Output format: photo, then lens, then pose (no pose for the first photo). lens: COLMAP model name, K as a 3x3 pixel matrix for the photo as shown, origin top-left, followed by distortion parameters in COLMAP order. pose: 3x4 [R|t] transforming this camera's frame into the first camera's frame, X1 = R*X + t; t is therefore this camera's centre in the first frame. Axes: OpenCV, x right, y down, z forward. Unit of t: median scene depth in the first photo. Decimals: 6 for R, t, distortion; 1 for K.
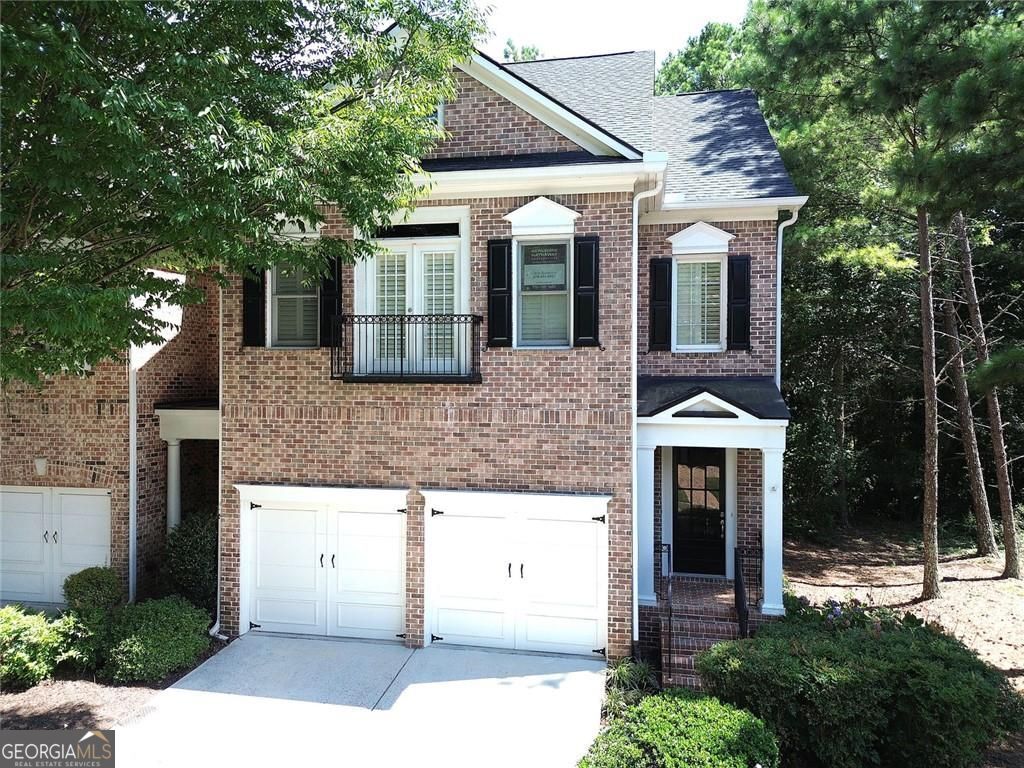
lens RADIAL K [[735.3, 0, 499.6], [0, 735.3, 386.3], [0, 0, 1]] dist [0.010309, -0.003303]
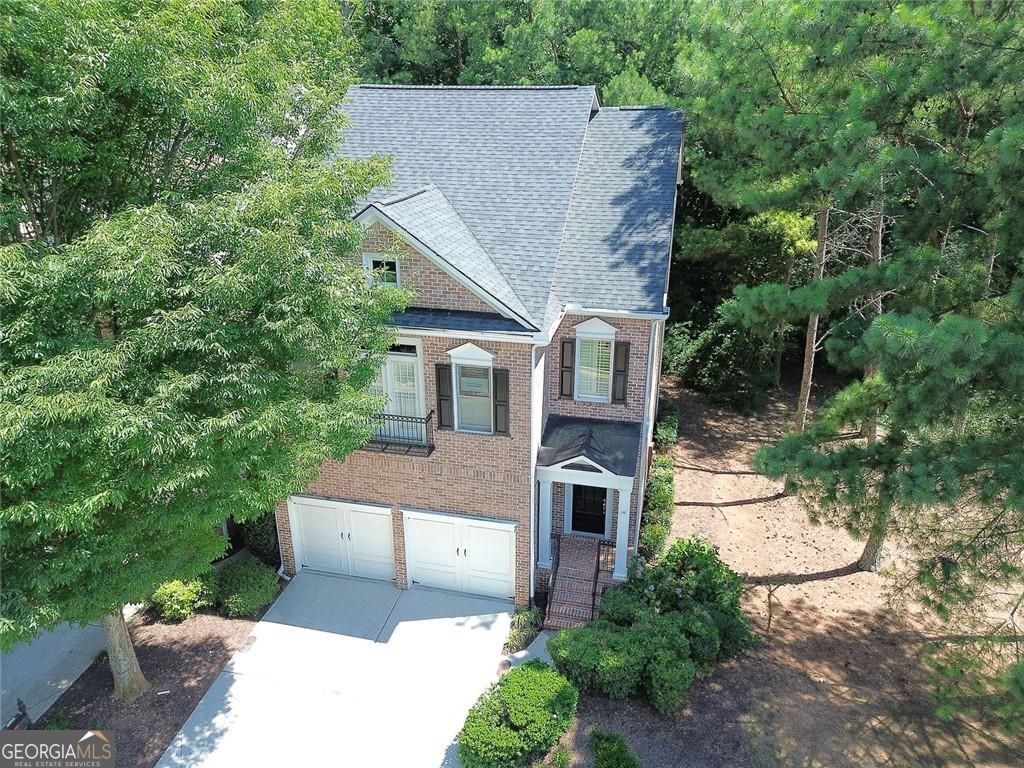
lens RADIAL K [[735.3, 0, 499.6], [0, 735.3, 386.3], [0, 0, 1]] dist [0.010309, -0.003303]
pose [[0.999203, 0.006579, -0.039378, 0.168439], [0.008505, 0.928612, 0.370955, -0.693352], [0.039007, -0.370994, 0.927816, -0.362198]]
